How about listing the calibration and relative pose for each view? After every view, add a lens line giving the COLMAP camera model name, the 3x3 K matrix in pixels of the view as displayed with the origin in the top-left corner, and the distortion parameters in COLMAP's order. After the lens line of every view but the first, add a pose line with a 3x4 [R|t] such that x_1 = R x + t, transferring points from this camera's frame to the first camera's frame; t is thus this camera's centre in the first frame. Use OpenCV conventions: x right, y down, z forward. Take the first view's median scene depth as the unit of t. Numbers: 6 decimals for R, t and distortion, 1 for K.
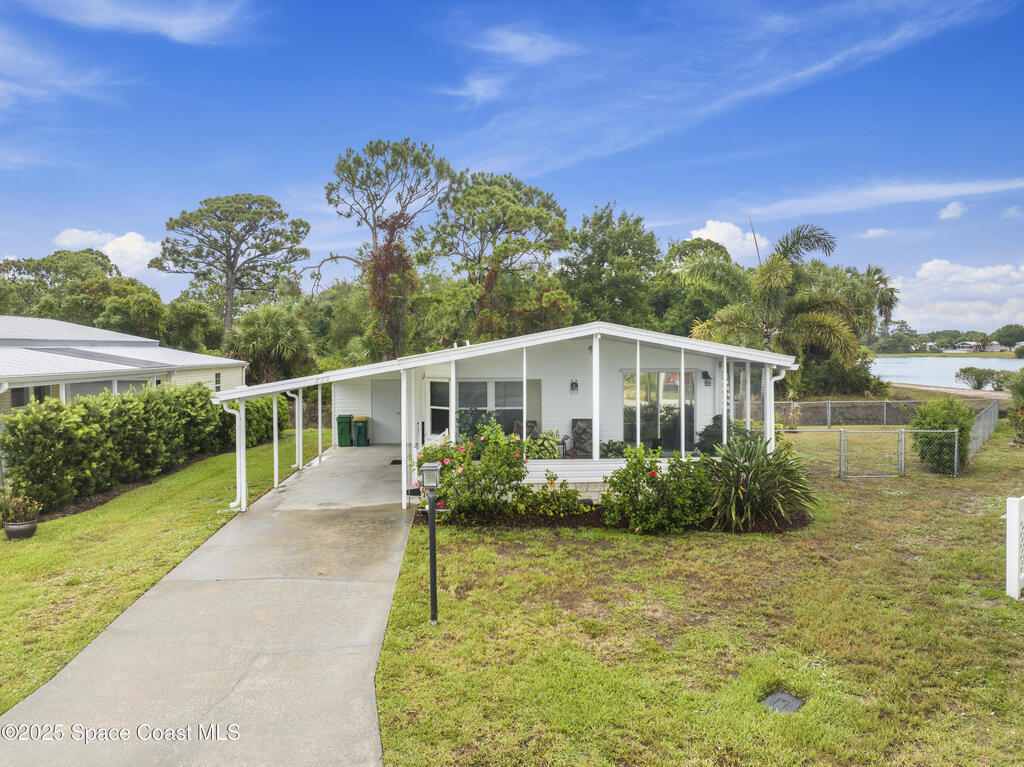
lens RADIAL K [[724.9, 0, 510.1], [0, 724.9, 359.1], [0, 0, 1]] dist [-0.039481, -0.001527]
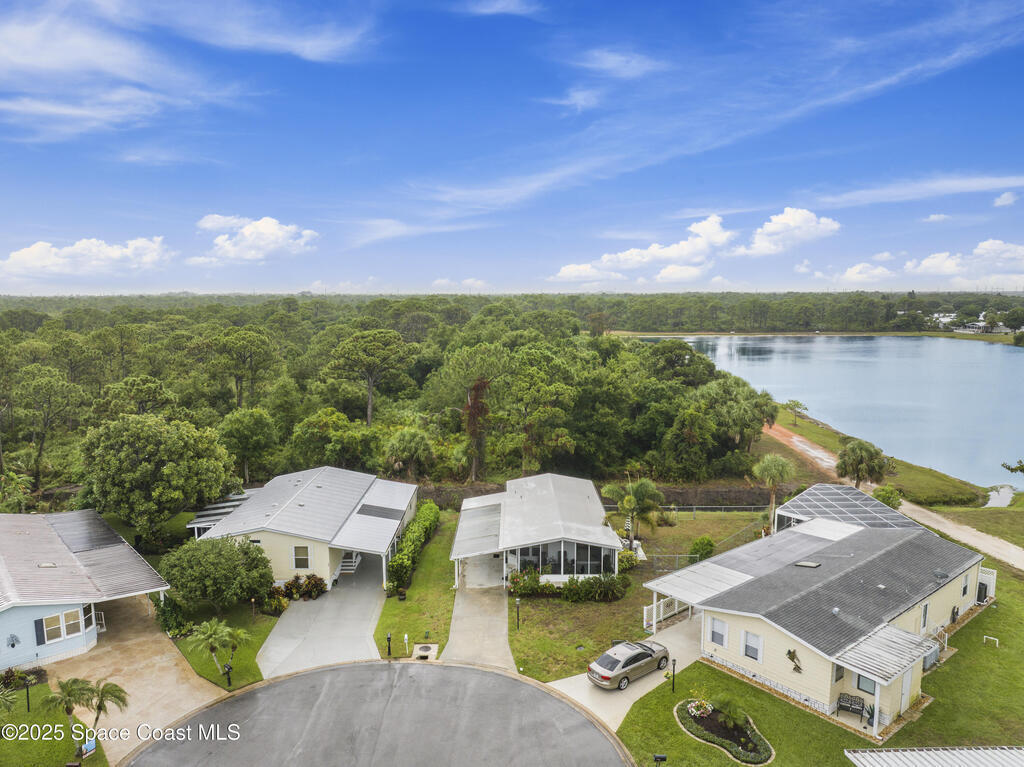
lens RADIAL K [[713.1, 0, 512.0], [0, 713.1, 383.5], [0, 0, 1]] dist [-0.040349, -0.000024]
pose [[0.998423, 0.008868, -0.055439, 0.064822], [-0.002605, 0.993700, 0.112041, -1.130355], [0.056083, -0.111720, 0.992156, -2.211625]]
